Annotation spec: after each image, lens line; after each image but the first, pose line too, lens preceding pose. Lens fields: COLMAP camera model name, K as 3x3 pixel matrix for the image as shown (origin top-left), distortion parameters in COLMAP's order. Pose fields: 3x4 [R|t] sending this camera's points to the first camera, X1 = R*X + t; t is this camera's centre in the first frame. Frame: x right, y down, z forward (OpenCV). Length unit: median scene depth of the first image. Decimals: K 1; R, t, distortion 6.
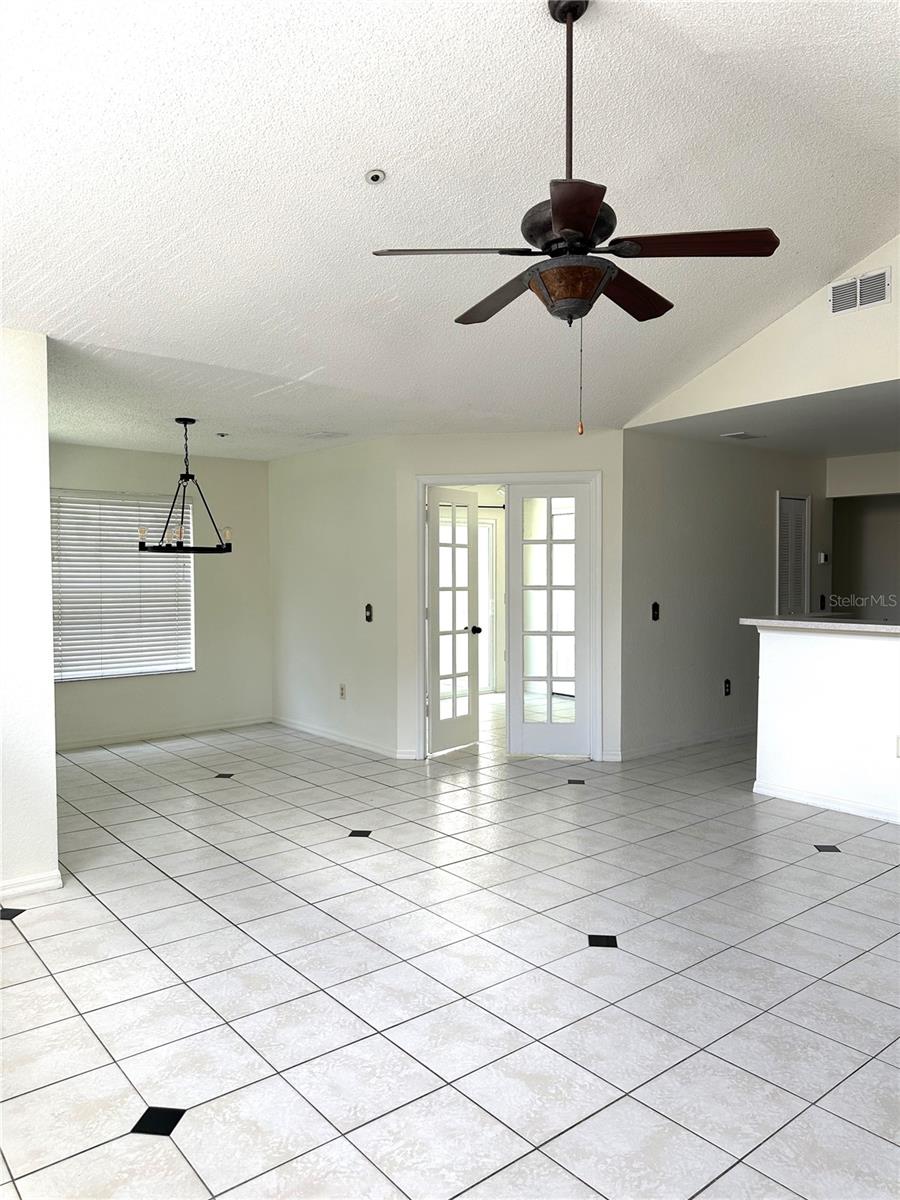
lens RADIAL K [[835.1, 0, 449.1], [0, 835.1, 601.7], [0, 0, 1]] dist [0.010913, -0.019562]
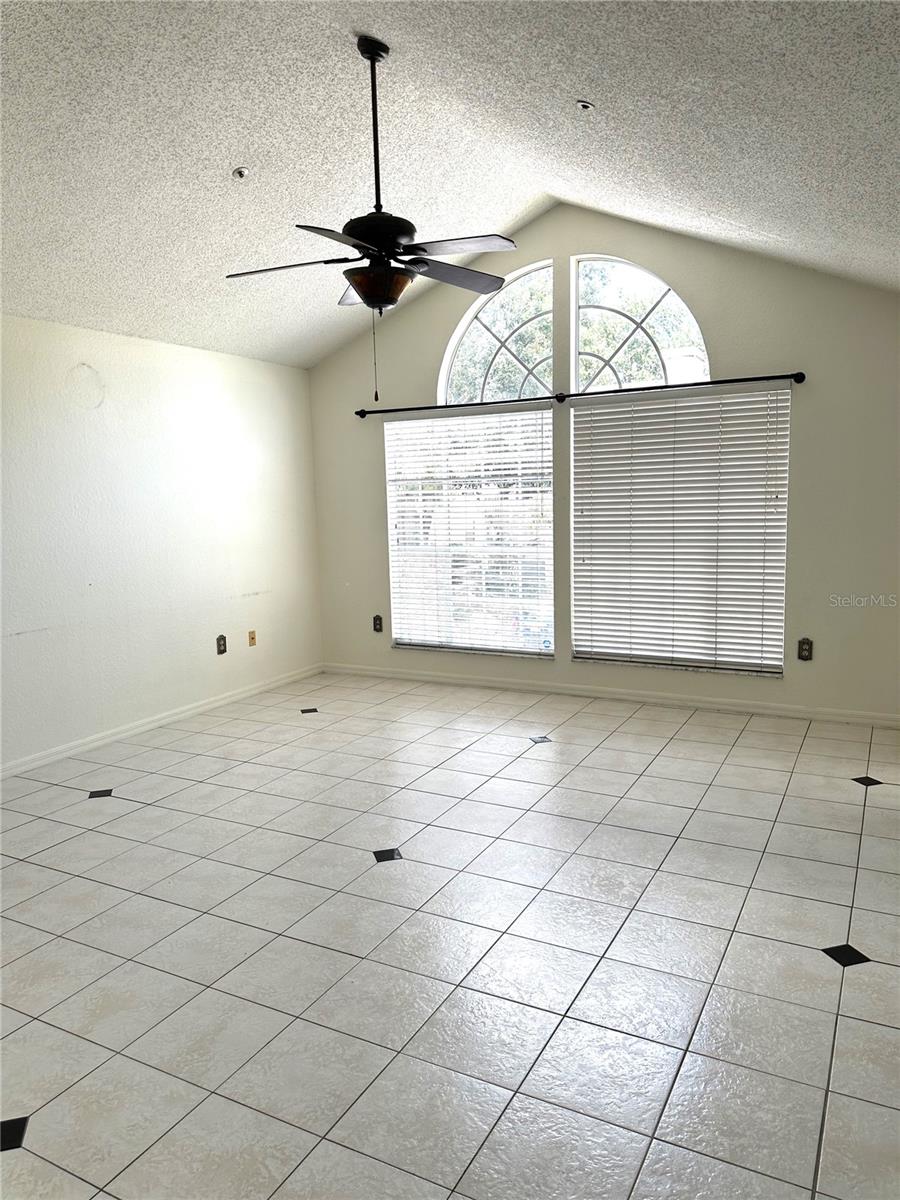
lens RADIAL K [[835.1, 0, 445.4], [0, 835.1, 598.4], [0, 0, 1]] dist [0.010913, -0.019562]
pose [[-0.920120, 0.081071, -0.383153, 0.320222], [0.020174, 0.986852, 0.160360, -0.061232], [0.391116, 0.139820, -0.909659, 1.253606]]
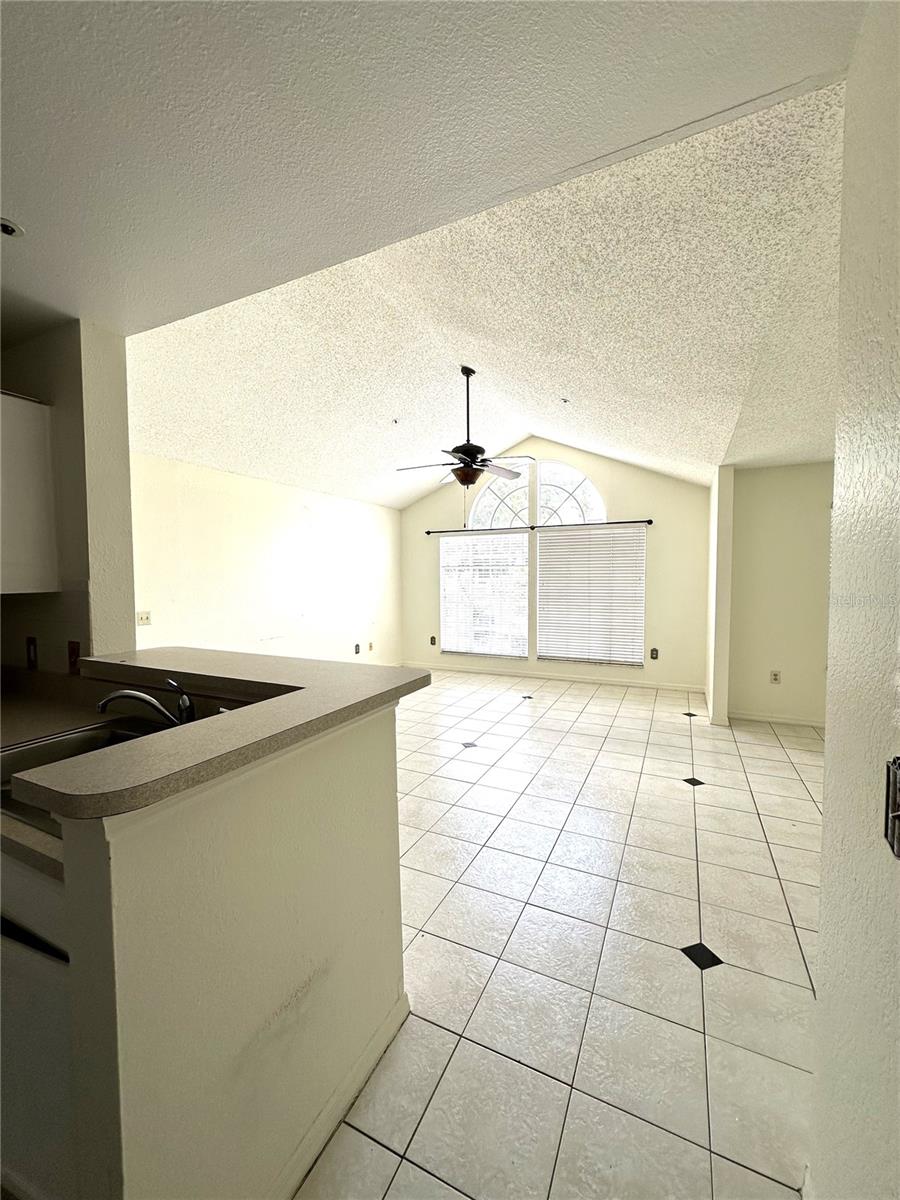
lens RADIAL K [[479.0, 0, 453.4], [0, 479.0, 596.1], [0, 0, 1]] dist [-0.002630, 0.000156]
pose [[-0.899936, 0.030466, -0.434956, 0.489169], [-0.002809, 0.997130, 0.075654, -0.057246], [0.436012, 0.069305, -0.897268, 1.340031]]
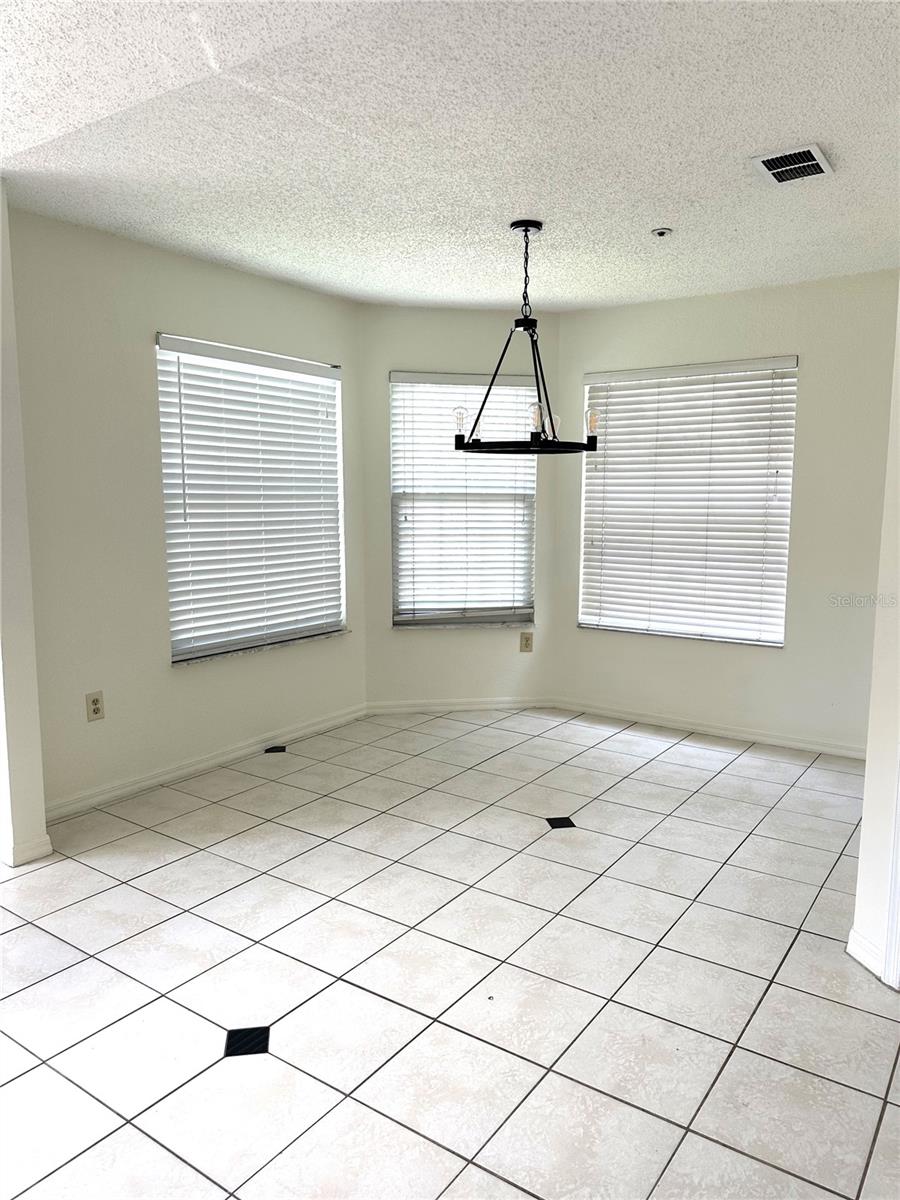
lens RADIAL K [[835.1, 0, 452.0], [0, 835.1, 597.0], [0, 0, 1]] dist [0.010913, -0.019562]
pose [[0.288722, 0.118611, -0.950037, 0.305110], [-0.034750, 0.992941, 0.113407, -0.021683], [0.956782, 0.000271, 0.290806, 0.879854]]
